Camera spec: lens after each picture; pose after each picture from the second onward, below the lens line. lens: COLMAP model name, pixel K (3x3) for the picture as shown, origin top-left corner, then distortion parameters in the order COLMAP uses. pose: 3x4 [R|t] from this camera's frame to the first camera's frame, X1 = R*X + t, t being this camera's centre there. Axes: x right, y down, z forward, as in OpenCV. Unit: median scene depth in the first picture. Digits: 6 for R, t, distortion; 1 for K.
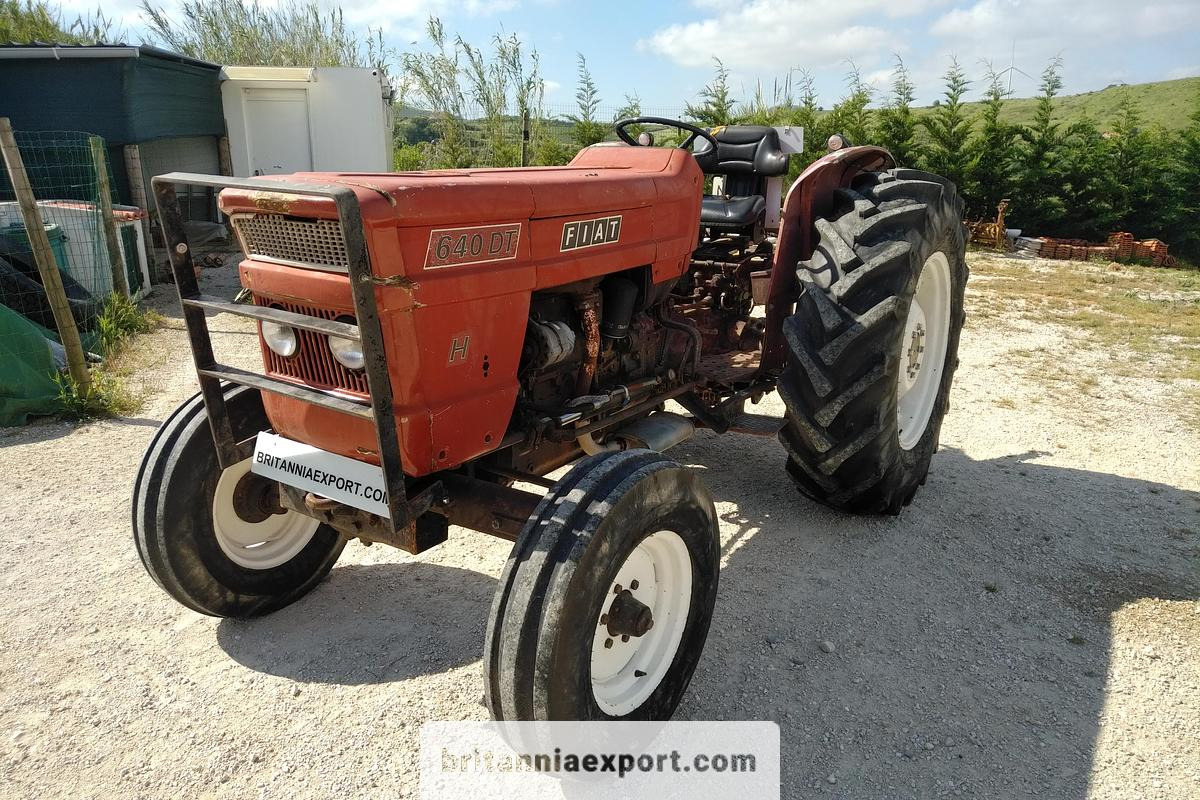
lens RADIAL K [[900.2, 0, 600.0], [0, 900.2, 400.0], [0, 0, 1]] dist [-0.036792, 0.074359]
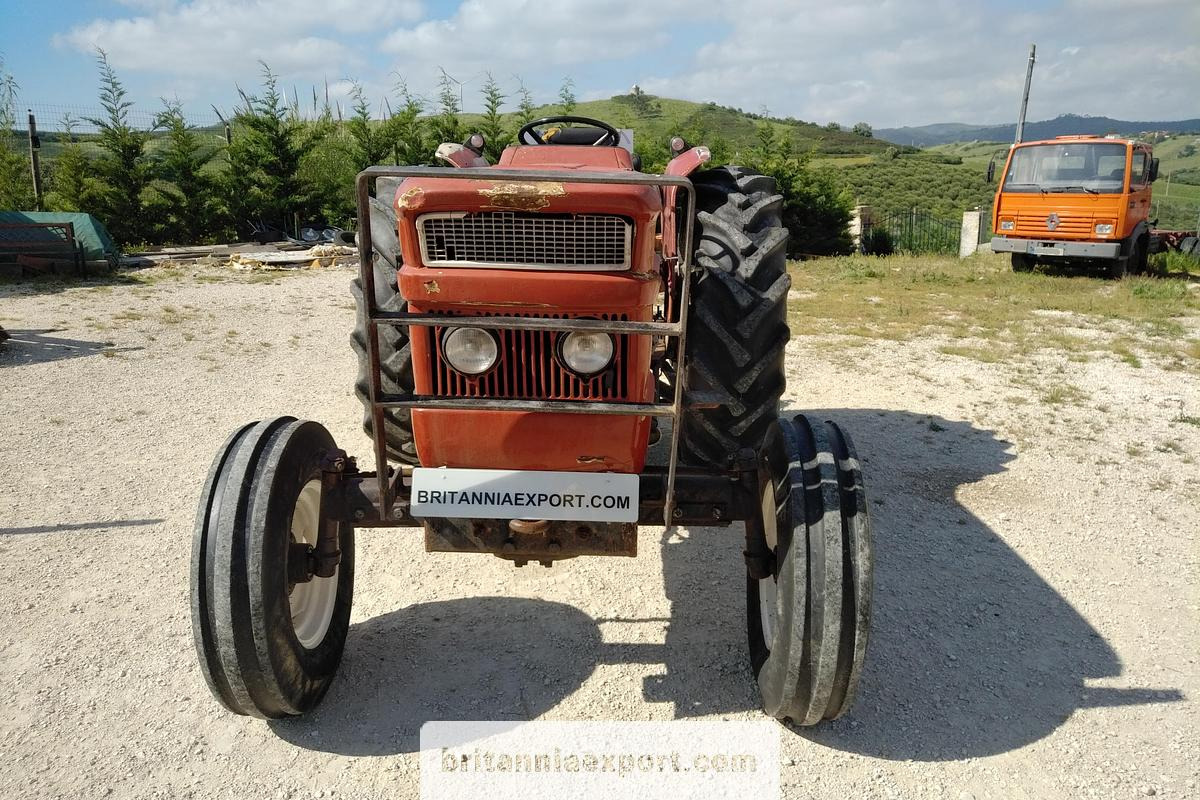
lens RADIAL K [[900.2, 0, 600.0], [0, 900.2, 400.0], [0, 0, 1]] dist [-0.036792, 0.074359]
pose [[0.844177, -0.139960, 0.517471, -0.489086], [0.146265, 0.988825, 0.028837, -0.020620], [-0.515724, 0.051344, 0.855215, 0.120753]]
